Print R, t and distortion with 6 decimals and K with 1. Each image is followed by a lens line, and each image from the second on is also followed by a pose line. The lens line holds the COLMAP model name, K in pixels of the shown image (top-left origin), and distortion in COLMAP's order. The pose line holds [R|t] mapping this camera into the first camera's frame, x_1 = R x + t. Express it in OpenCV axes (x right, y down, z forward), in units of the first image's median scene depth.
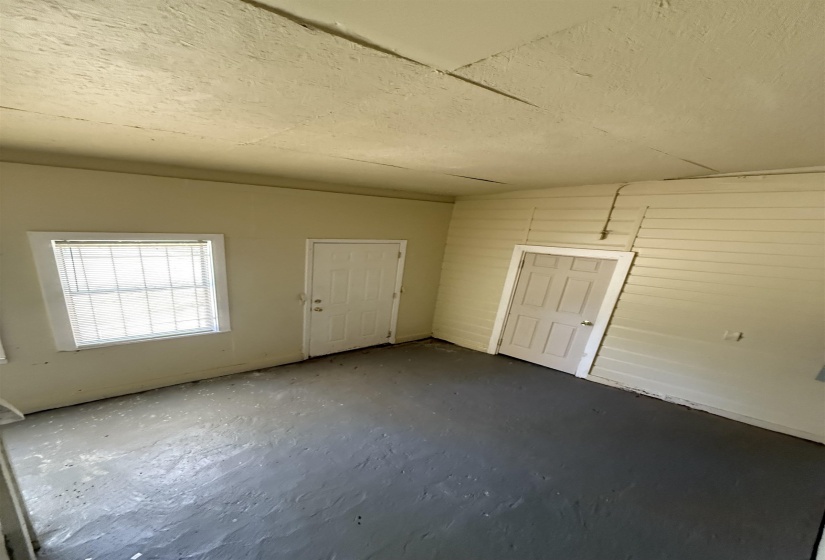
lens RADIAL K [[442.1, 0, 412.5], [0, 442.1, 280.0], [0, 0, 1]] dist [0.003281, 0.000503]
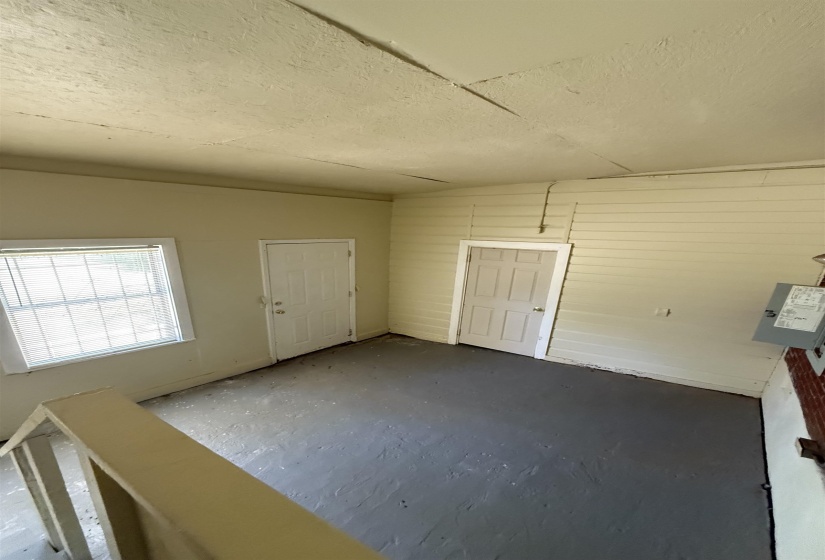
lens RADIAL K [[442.1, 0, 412.5], [0, 442.1, 280.0], [0, 0, 1]] dist [0.003281, 0.000503]
pose [[0.980509, -0.045315, 0.191178, -0.125847], [0.043641, 0.998963, 0.012964, -0.004560], [-0.191567, -0.004368, 0.981470, -0.023129]]
